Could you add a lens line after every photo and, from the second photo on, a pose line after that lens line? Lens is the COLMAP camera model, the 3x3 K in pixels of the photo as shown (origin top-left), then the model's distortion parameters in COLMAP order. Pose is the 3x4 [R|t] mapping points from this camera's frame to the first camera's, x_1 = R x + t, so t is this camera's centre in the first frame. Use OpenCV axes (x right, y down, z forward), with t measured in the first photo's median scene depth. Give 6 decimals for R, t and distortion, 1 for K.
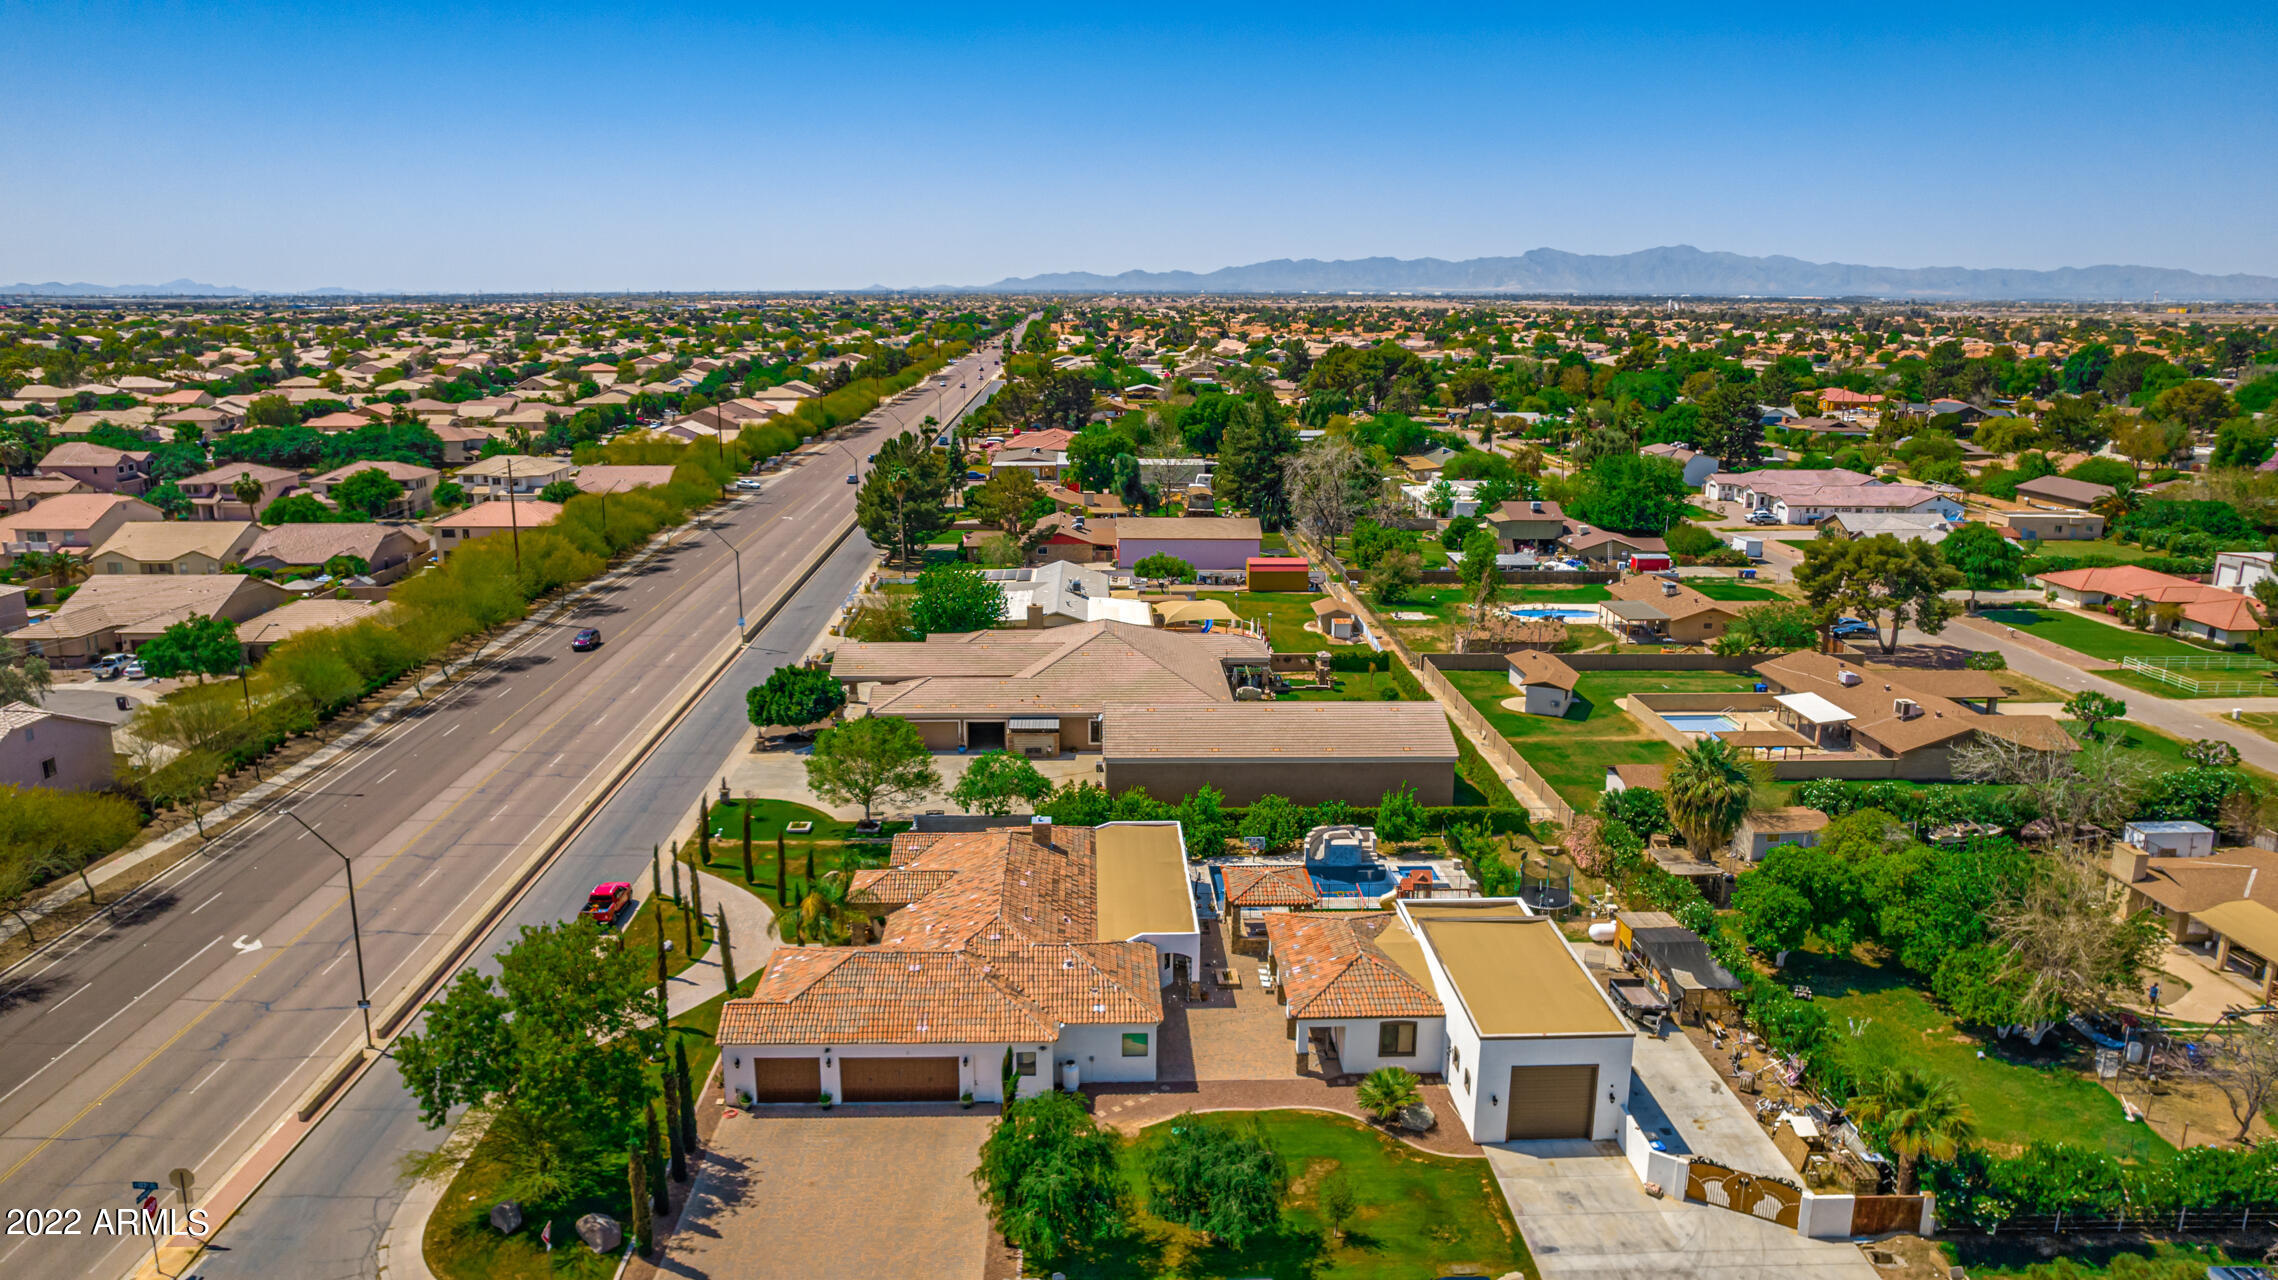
lens RADIAL K [[1485.0, 0, 1135.6], [0, 1485.0, 646.7], [0, 0, 1]] dist [-0.074830, 0.067398]
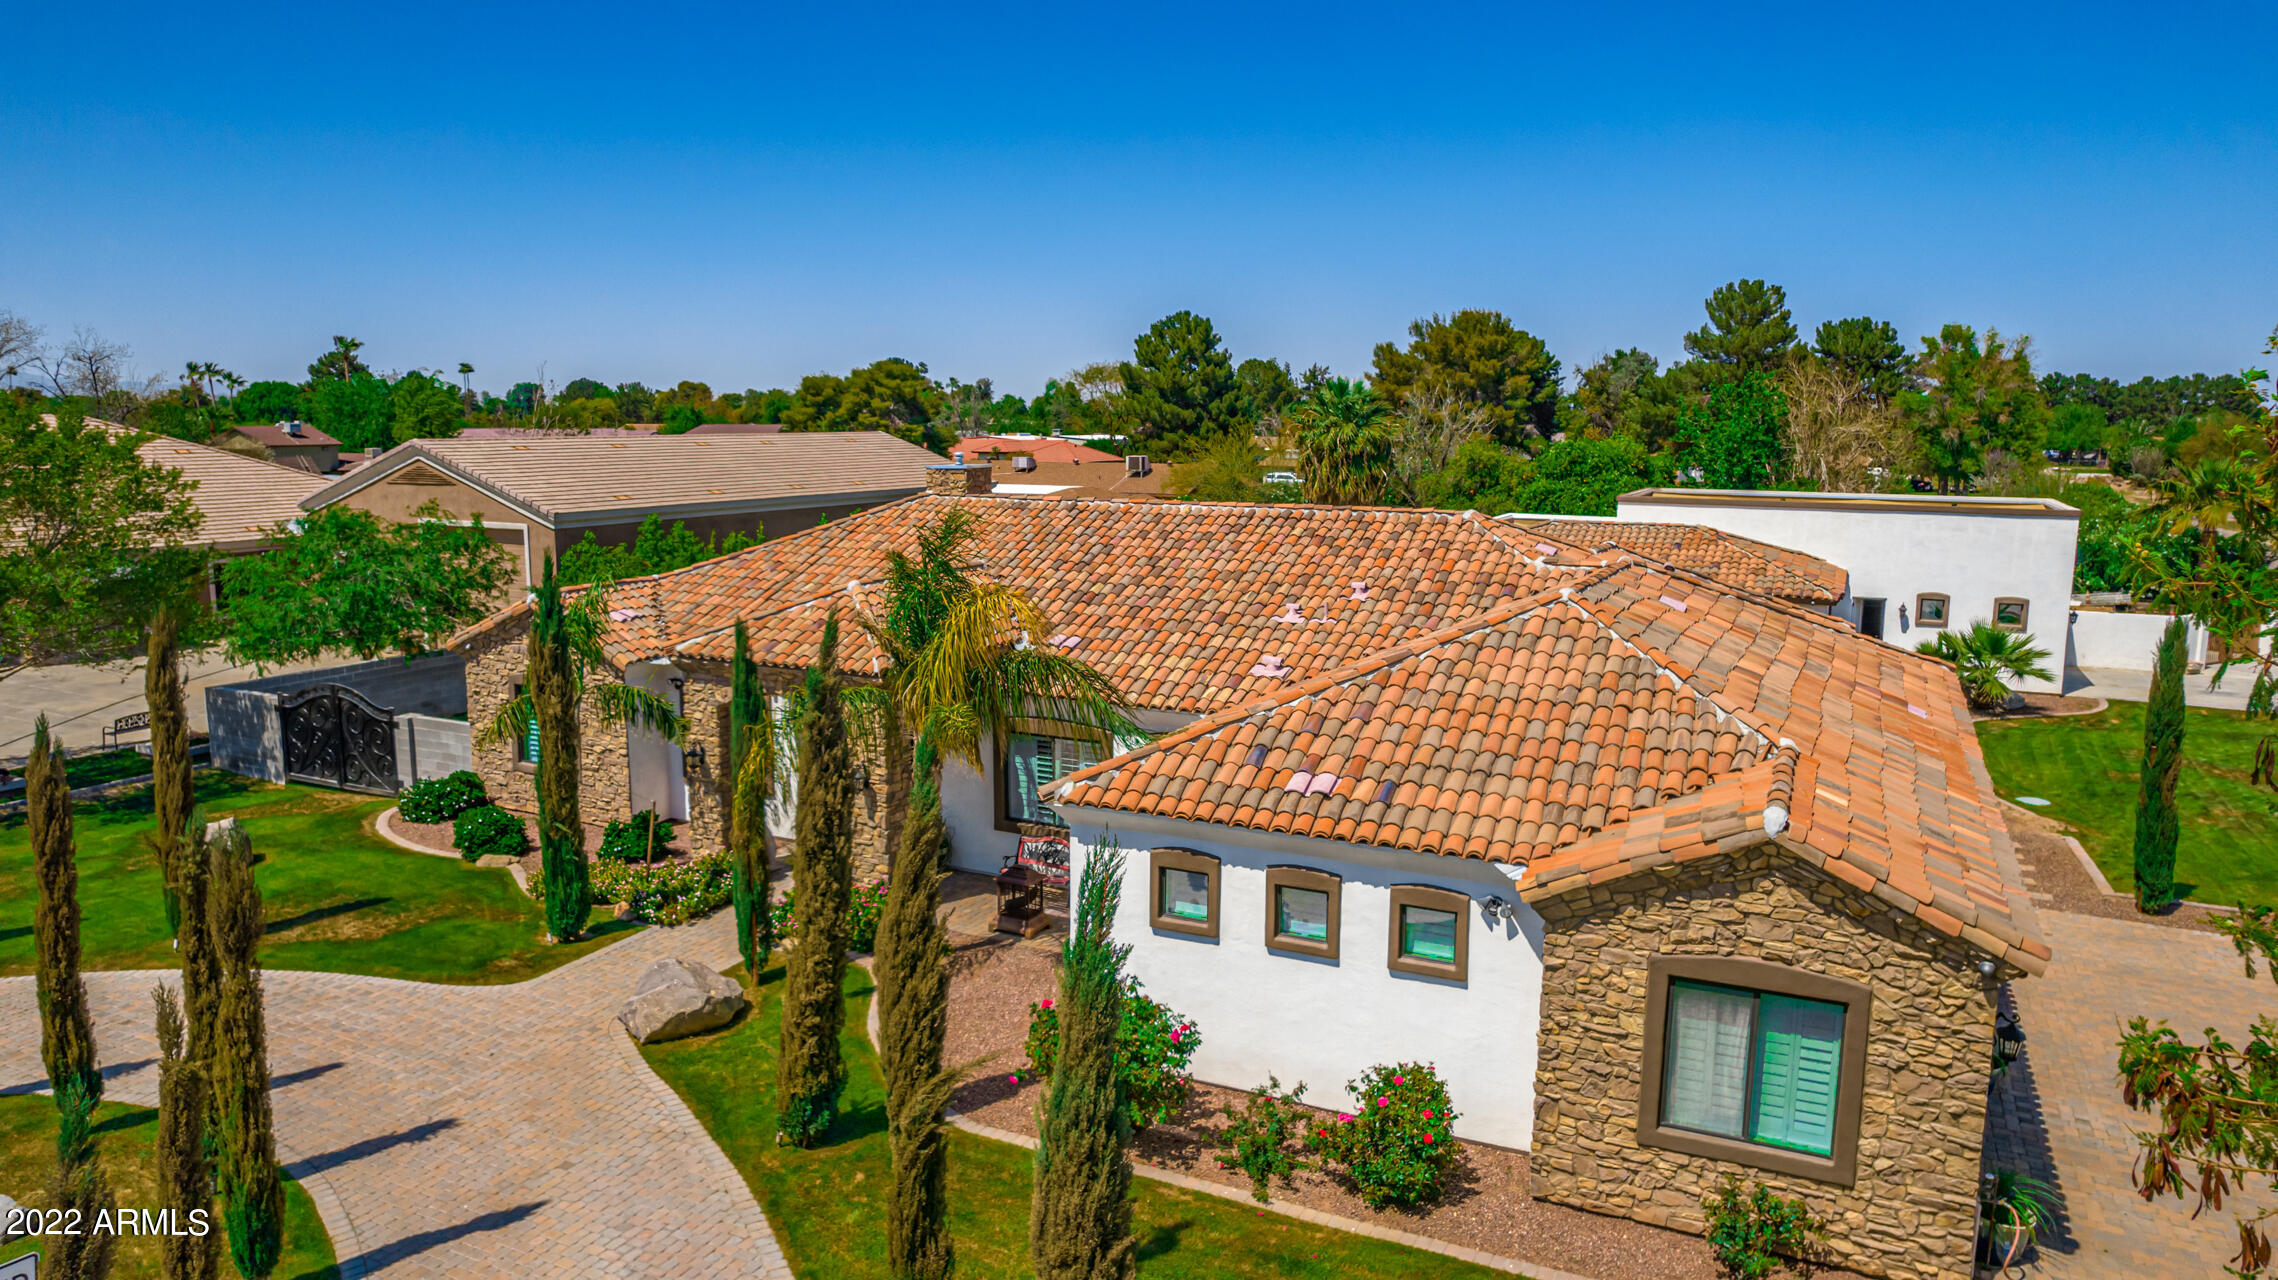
lens RADIAL K [[1468.2, 0, 1134.8], [0, 1468.2, 631.9], [0, 0, 1]] dist [-0.068076, 0.065060]
pose [[0.488477, -0.130791, 0.862719, -0.478757], [0.203569, 0.978502, 0.033083, 0.200135], [-0.848499, 0.159463, 0.504601, 0.981891]]
